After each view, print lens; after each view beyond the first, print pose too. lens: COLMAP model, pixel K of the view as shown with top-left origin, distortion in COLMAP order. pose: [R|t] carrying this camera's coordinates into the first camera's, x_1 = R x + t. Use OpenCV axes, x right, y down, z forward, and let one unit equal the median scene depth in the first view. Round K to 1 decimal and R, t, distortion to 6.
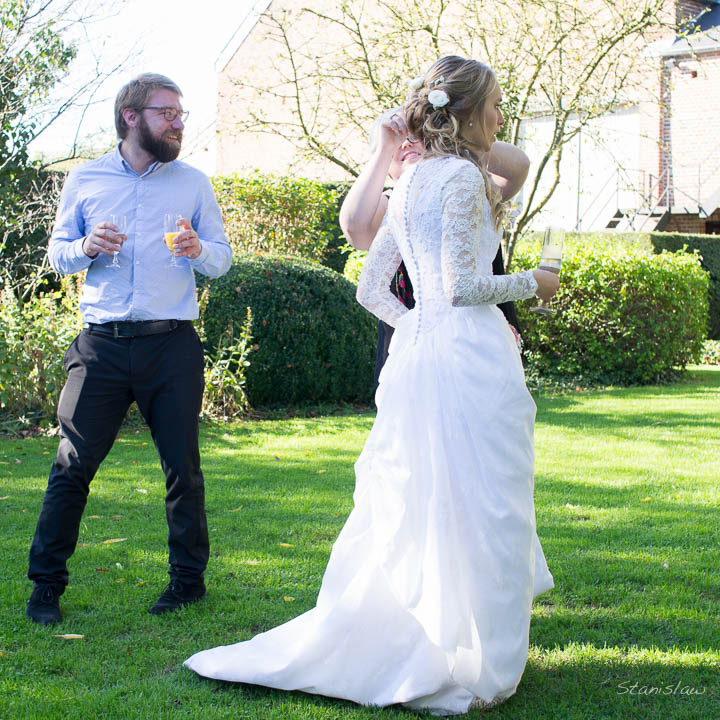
lens RADIAL K [[1499.1, 0, 326.4], [0, 1499.1, 375.1], [0, 0, 1]] dist [-0.127130, 0.000000]
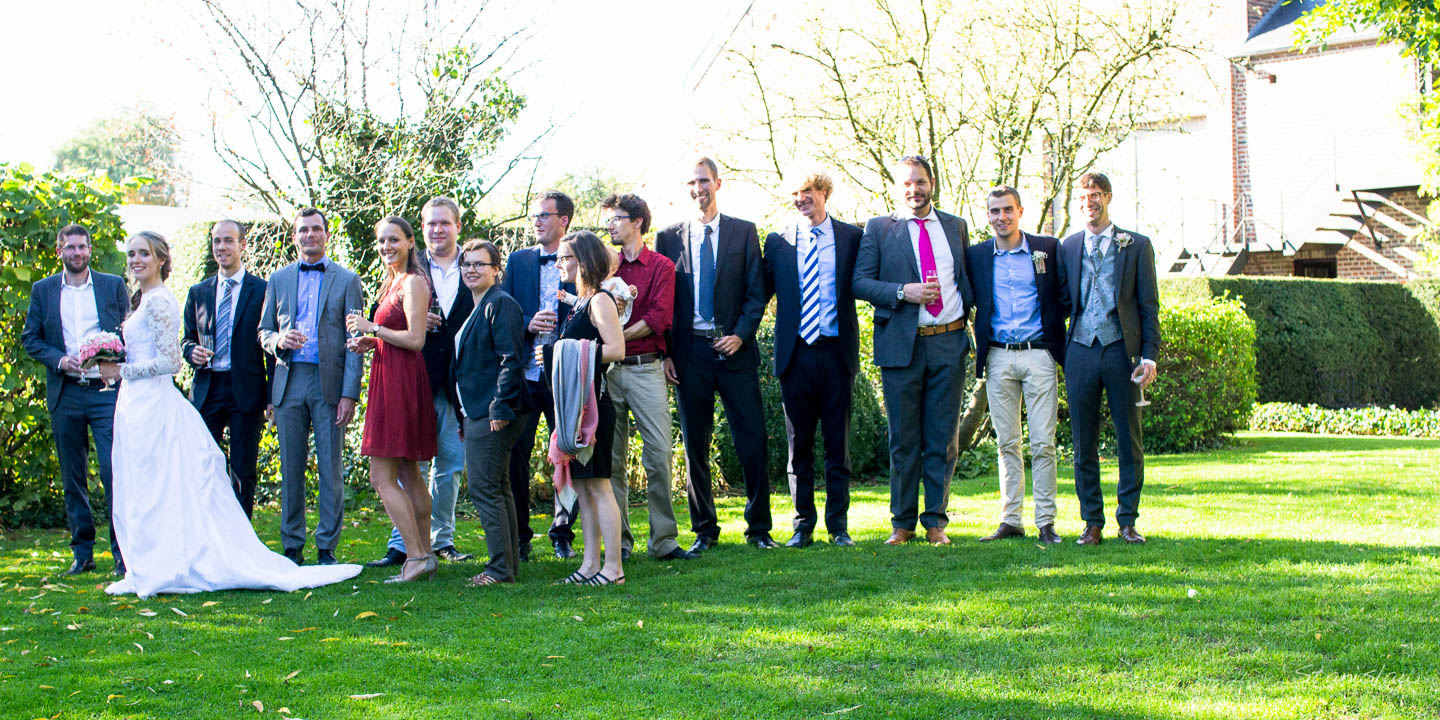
lens RADIAL K [[2008.6, 0, 727.0], [0, 2008.6, 351.3], [0, 0, 1]] dist [-0.111845, 0.000000]
pose [[0.997905, -0.027736, -0.058446, 0.021954], [0.024000, 0.997681, -0.063697, 0.017549], [0.060077, 0.062161, 0.996256, -0.204518]]
